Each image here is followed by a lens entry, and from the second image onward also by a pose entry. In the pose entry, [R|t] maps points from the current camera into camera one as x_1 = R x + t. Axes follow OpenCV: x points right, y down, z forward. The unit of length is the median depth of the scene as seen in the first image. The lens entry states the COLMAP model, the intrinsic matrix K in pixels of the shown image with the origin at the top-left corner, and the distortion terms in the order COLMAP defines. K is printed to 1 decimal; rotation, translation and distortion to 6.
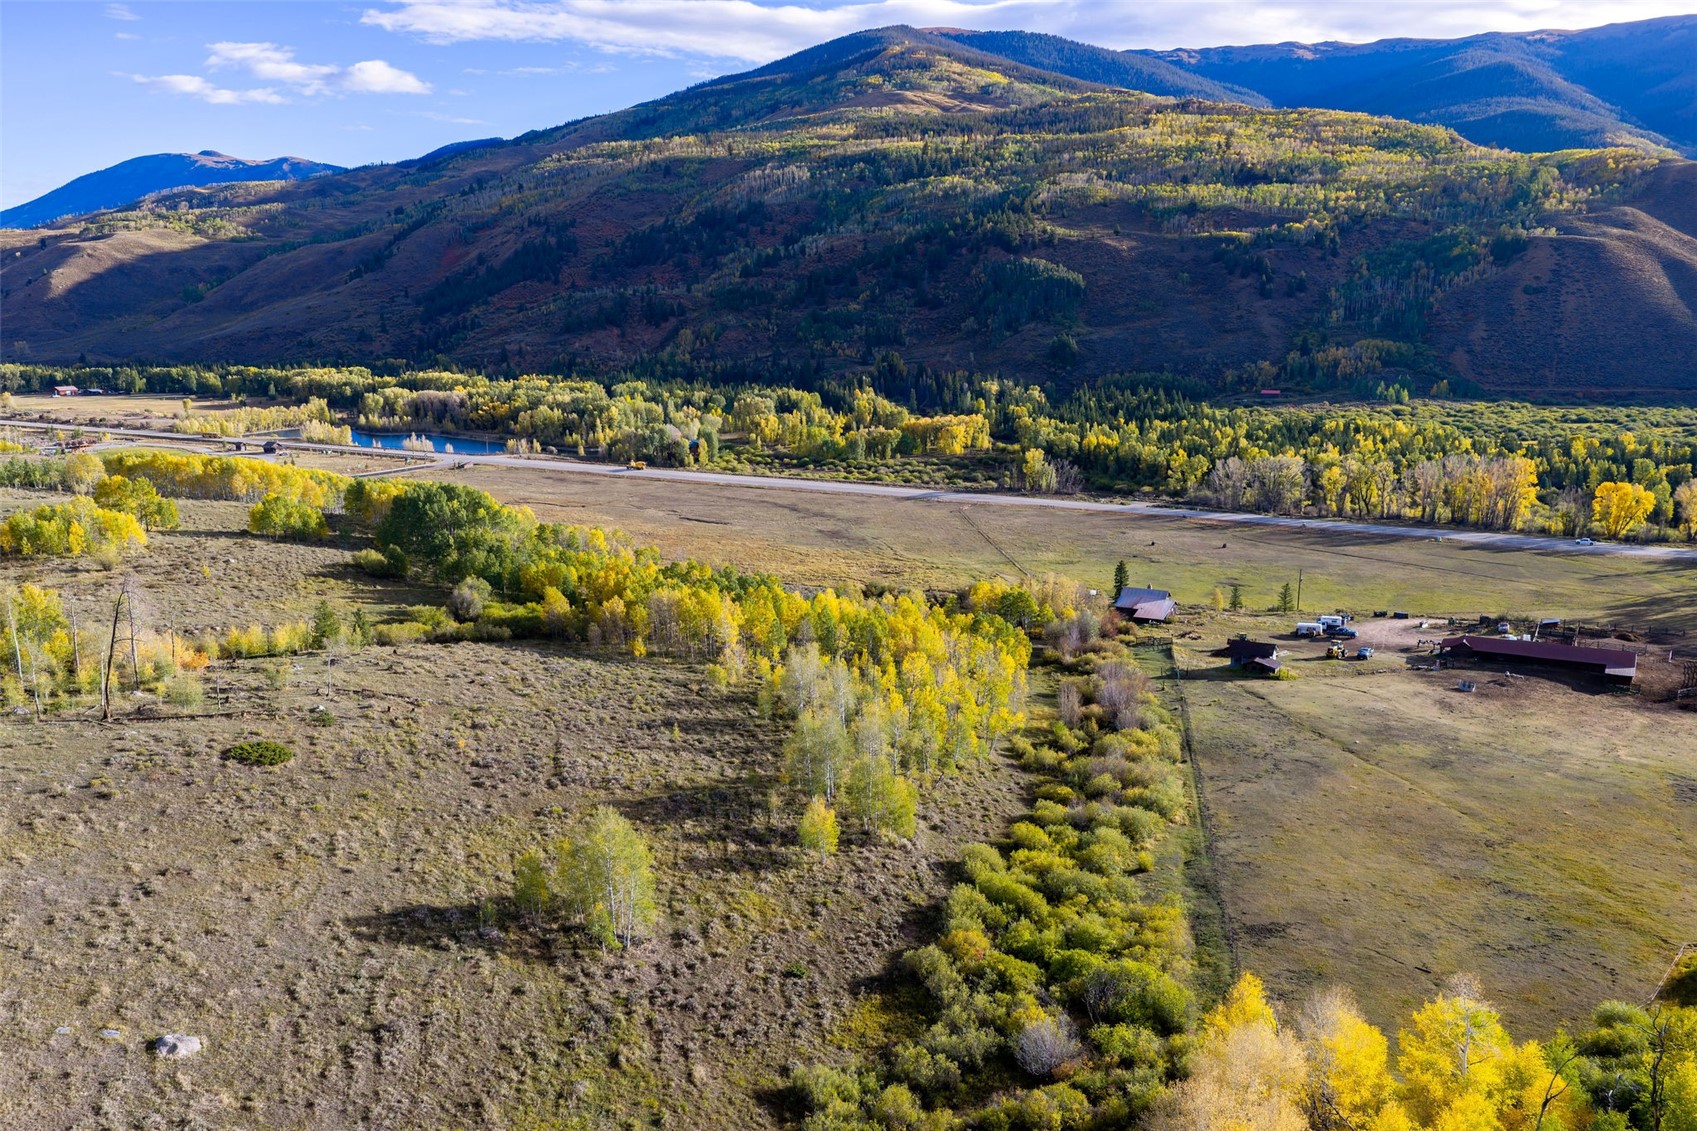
lens RADIAL K [[1398.8, 0, 849.4], [0, 1398.8, 579.5], [0, 0, 1]] dist [0.026051, -0.041973]
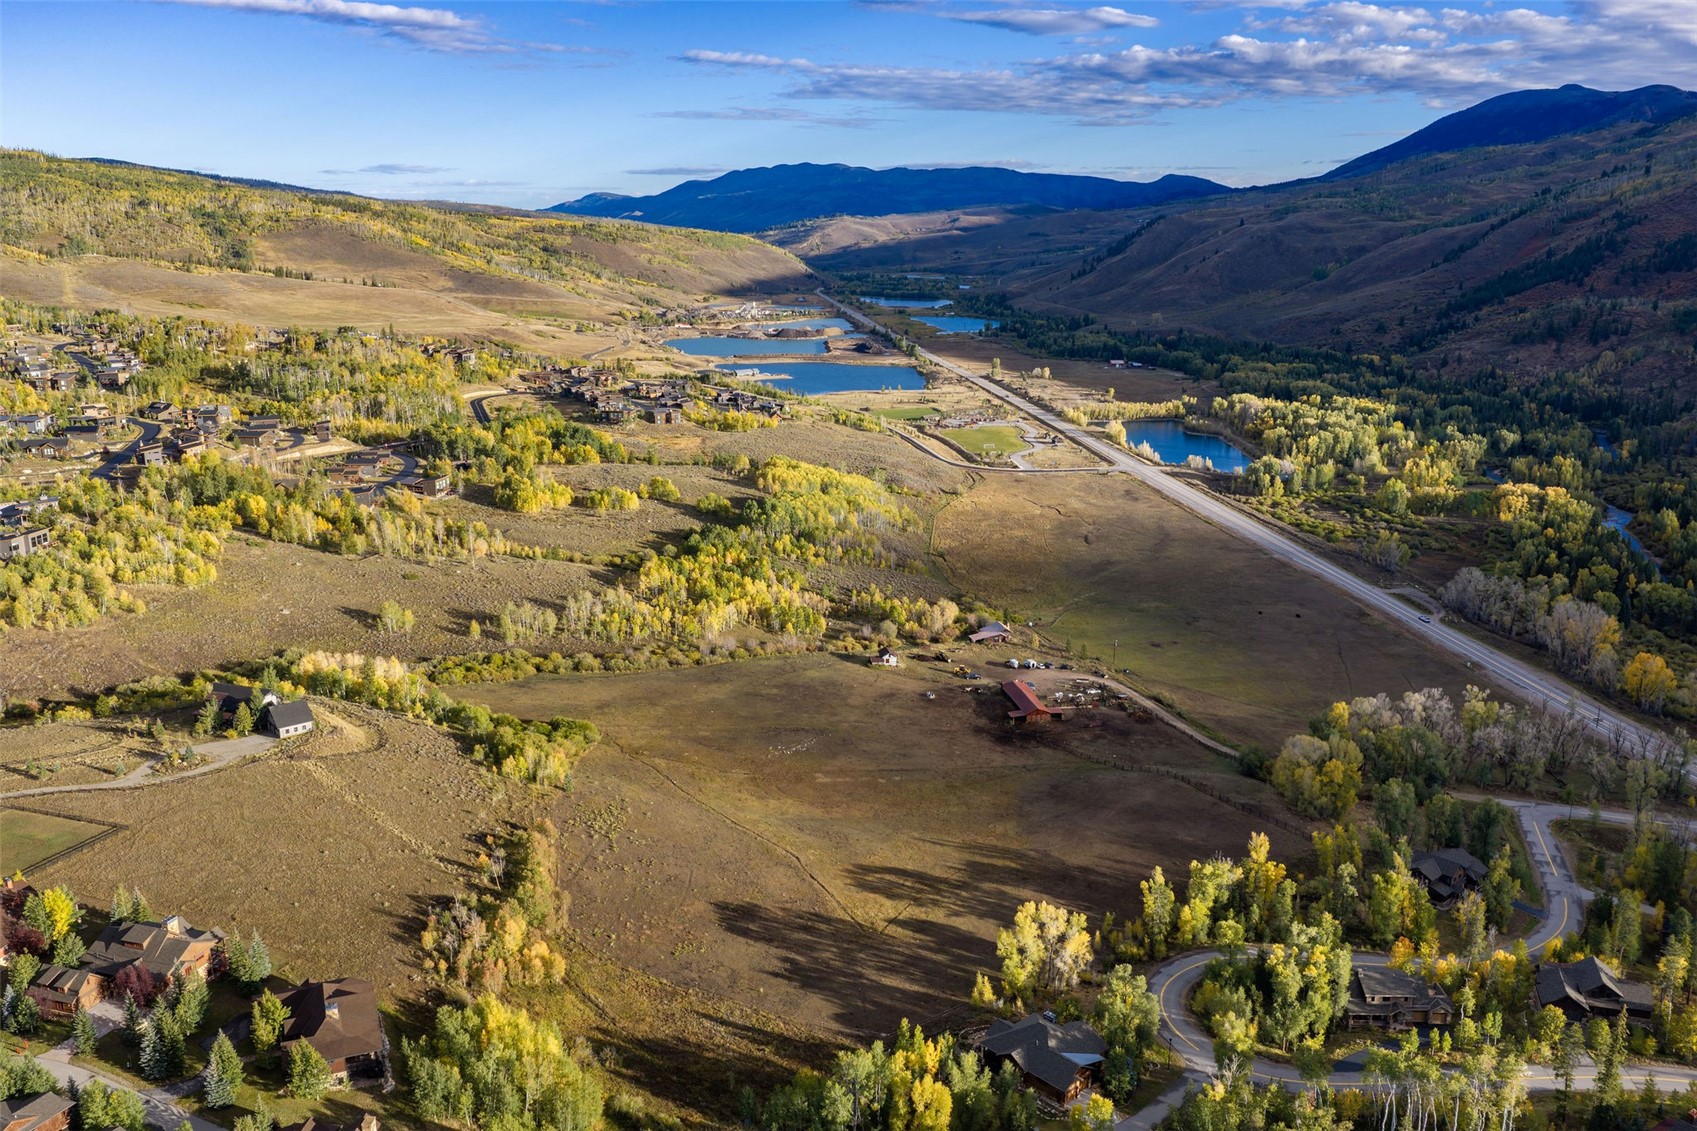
lens RADIAL K [[1398.8, 0, 851.3], [0, 1398.8, 577.6], [0, 0, 1]] dist [0.026051, -0.041973]
pose [[0.623981, 0.198413, -0.755831, 0.298122], [-0.160399, 0.979154, 0.124619, -0.050280], [0.764800, 0.043475, 0.642799, -0.054087]]
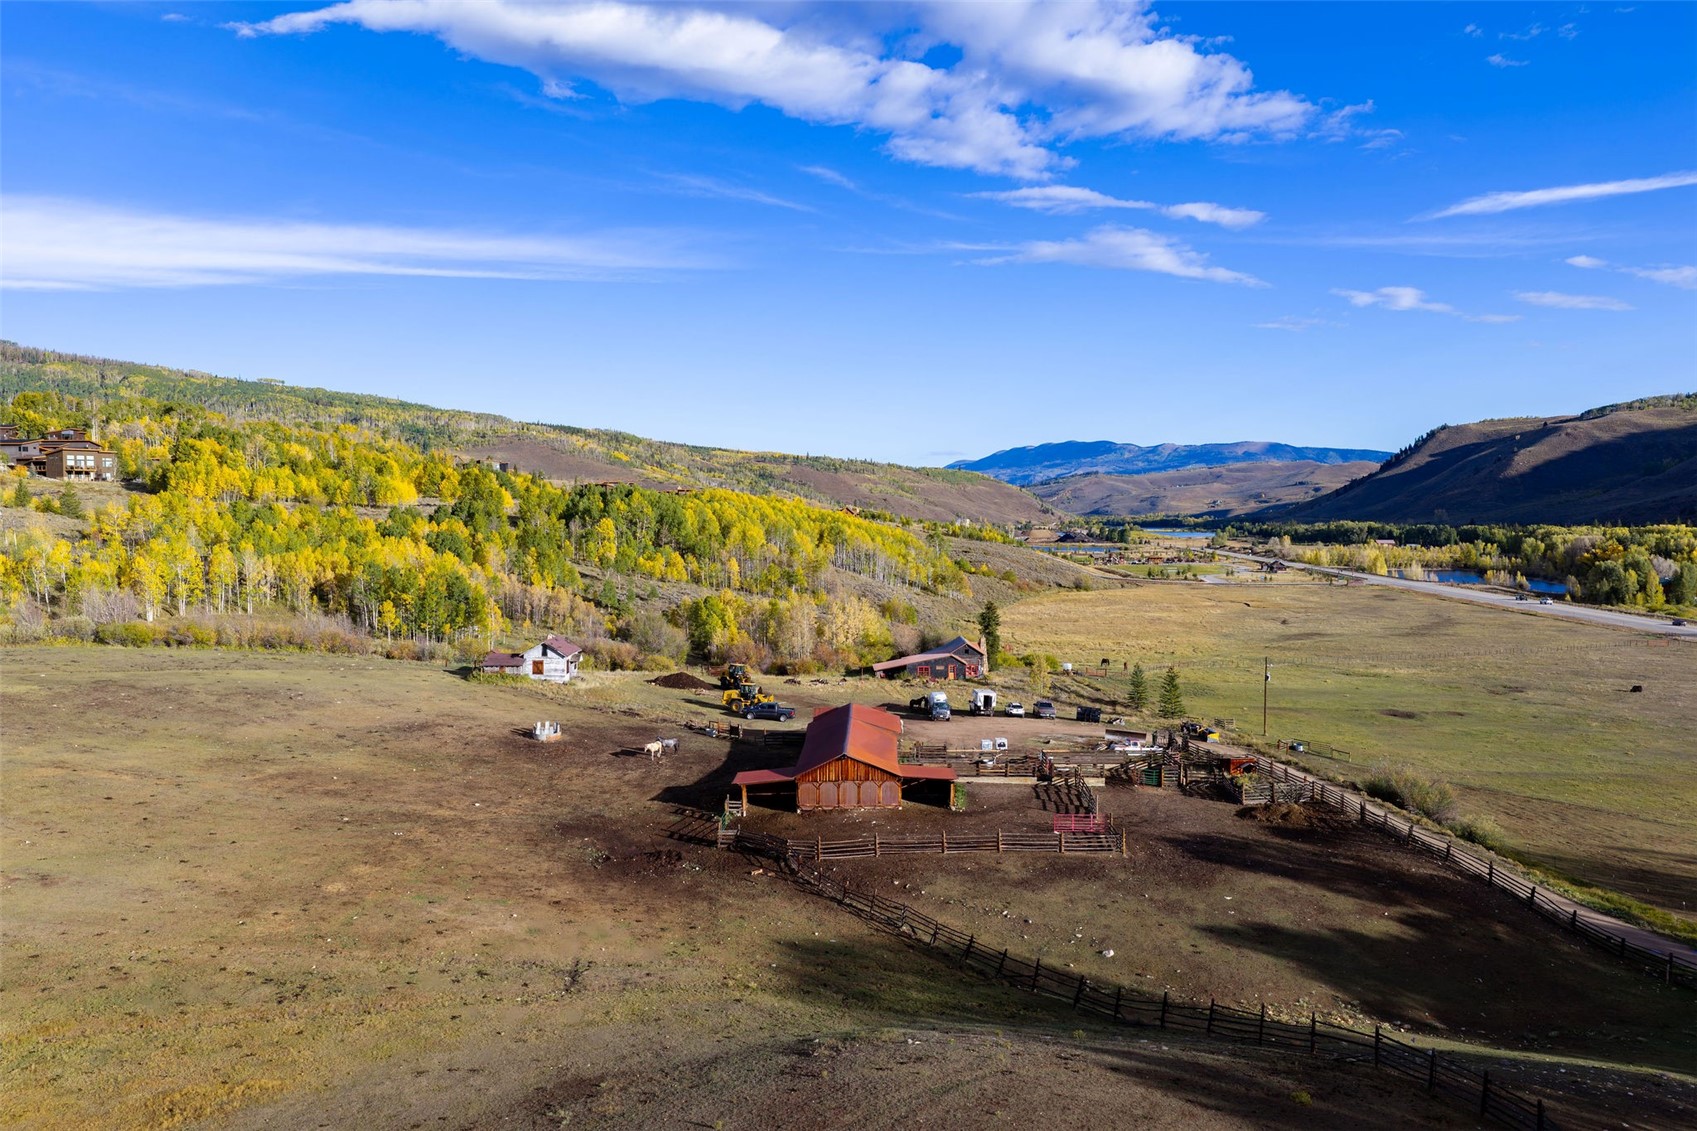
lens RADIAL K [[1398.8, 0, 854.1], [0, 1398.8, 591.3], [0, 0, 1]] dist [0.026051, -0.041973]
pose [[0.465009, 0.059293, -0.883318, 0.163565], [-0.180097, 0.983227, -0.028810, 0.002773], [0.866794, 0.172480, 0.467888, 0.138862]]
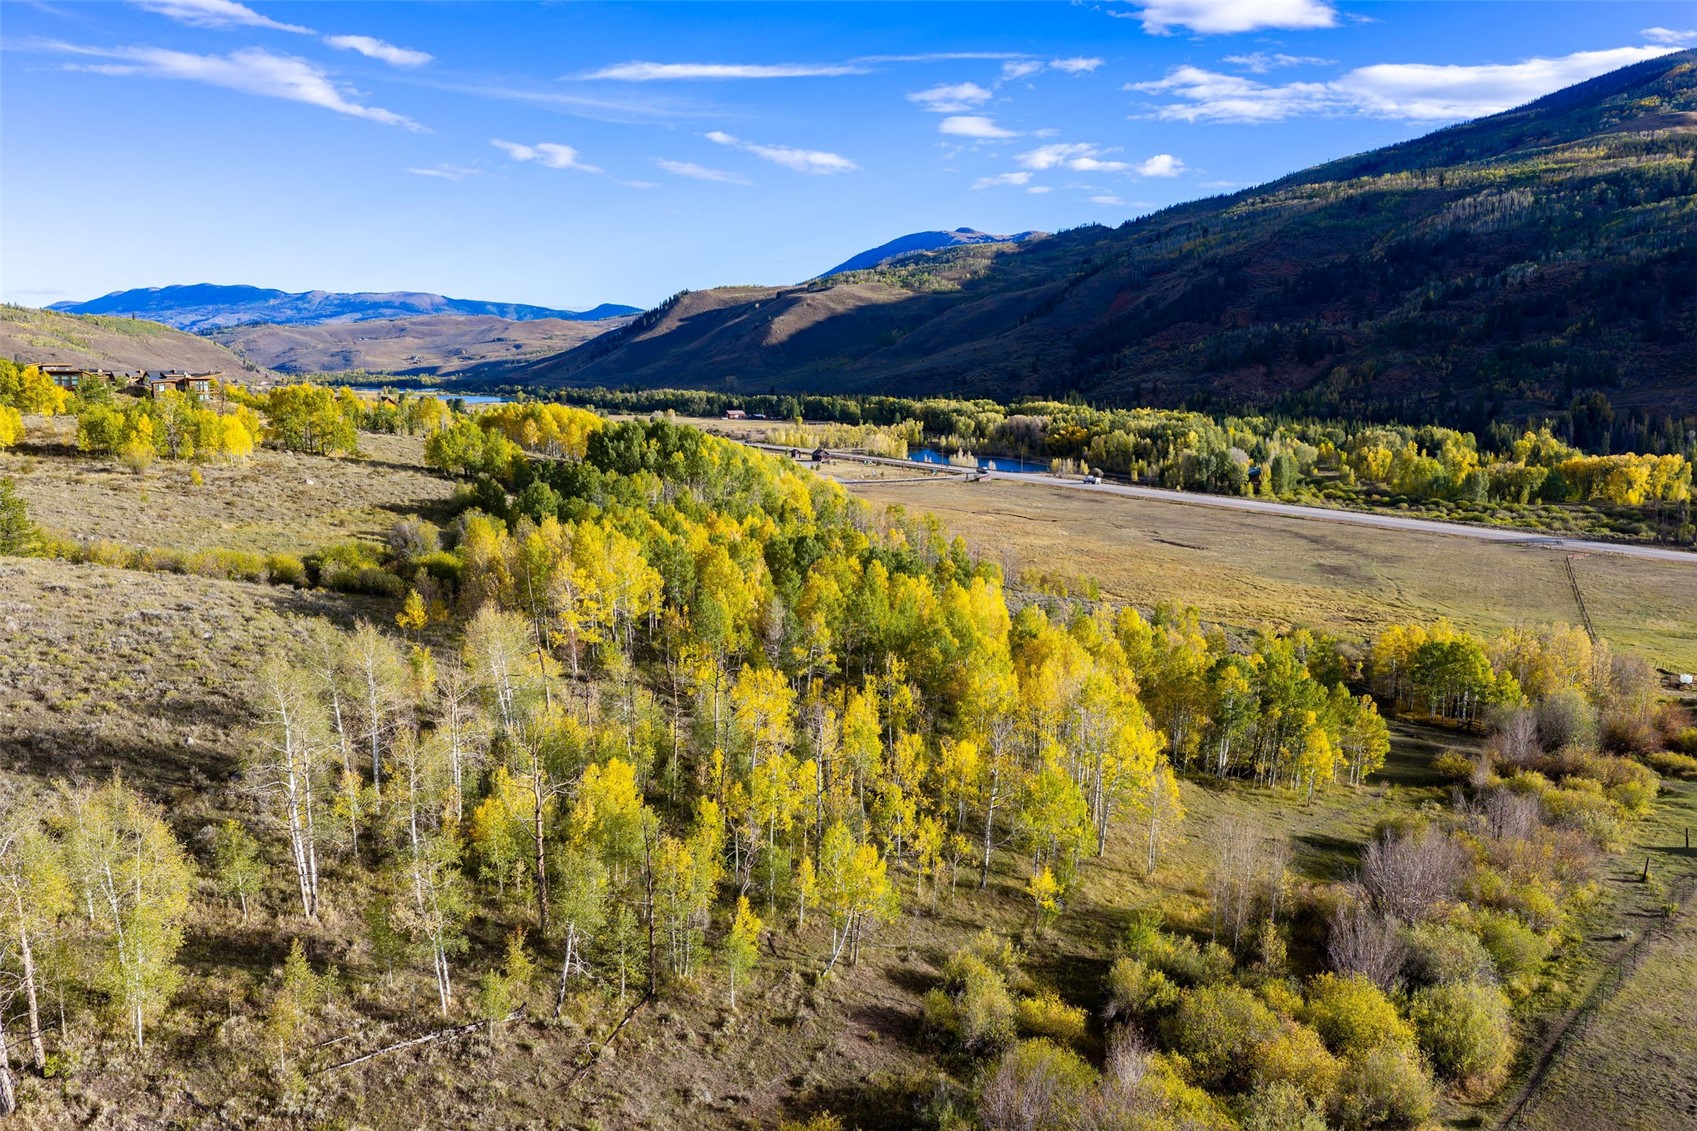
lens RADIAL K [[1398.8, 0, 846.1], [0, 1398.8, 563.9], [0, 0, 1]] dist [0.026051, -0.041973]
pose [[0.876274, 0.081776, -0.474822, 0.033565], [-0.109728, 0.993465, -0.031402, 0.004155], [0.469151, 0.079618, 0.879522, 0.083660]]
